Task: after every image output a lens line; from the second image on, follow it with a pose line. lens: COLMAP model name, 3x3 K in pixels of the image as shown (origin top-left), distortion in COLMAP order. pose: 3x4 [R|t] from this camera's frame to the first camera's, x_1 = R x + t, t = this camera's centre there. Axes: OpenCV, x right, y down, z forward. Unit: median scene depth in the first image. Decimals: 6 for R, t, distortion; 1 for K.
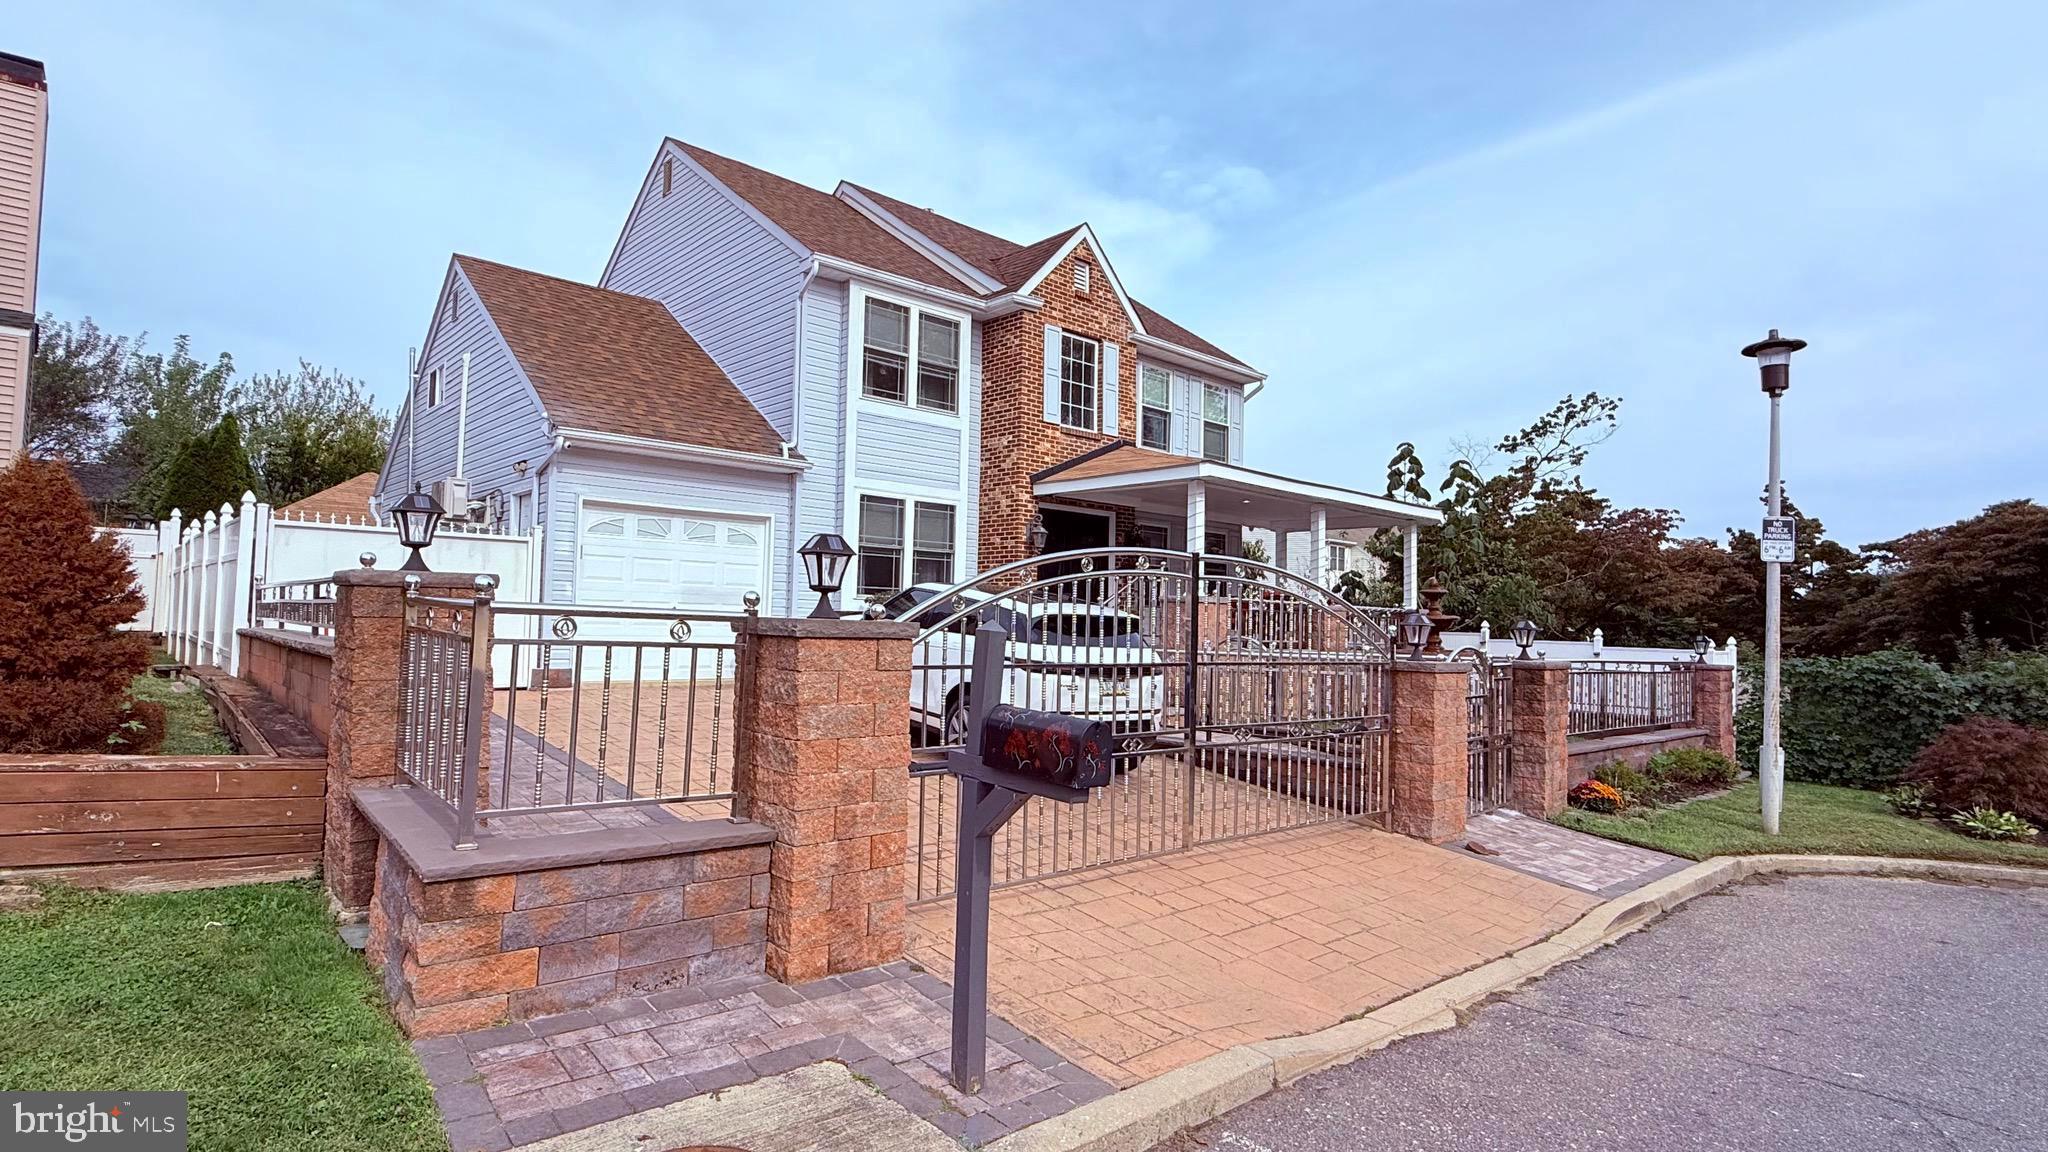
lens RADIAL K [[1009.2, 0, 1024.0], [0, 1009.2, 576.0], [0, 0, 1]] dist [0.001062, -0.000499]
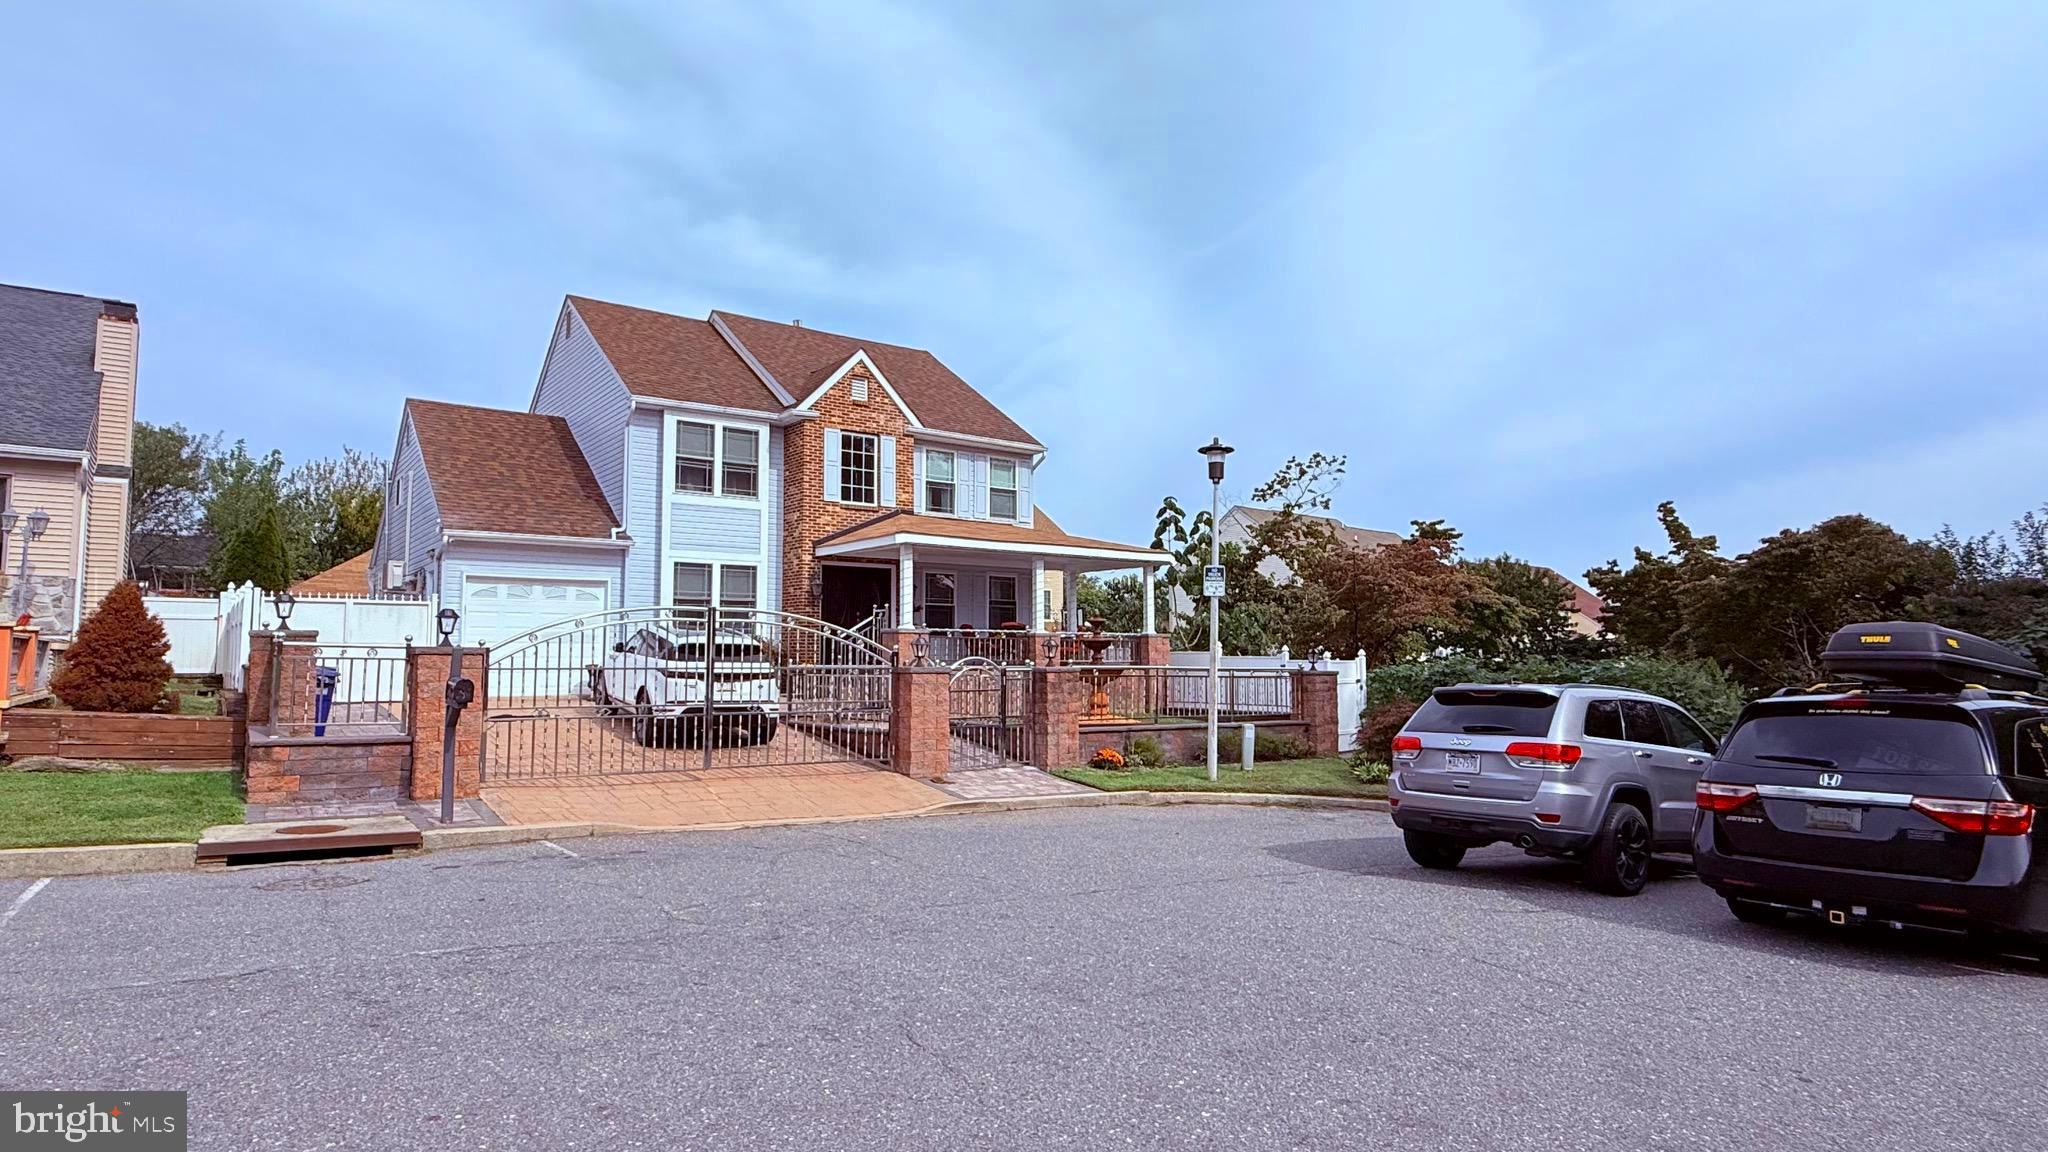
lens RADIAL K [[1087.1, 0, 1024.0], [0, 1087.1, 576.0], [0, 0, 1]] dist [0.001380, 0.000804]
pose [[0.994962, -0.030333, -0.095555, 0.434620], [0.027484, 0.999142, -0.030986, -0.001254], [0.096412, 0.028203, 0.994942, -0.424219]]
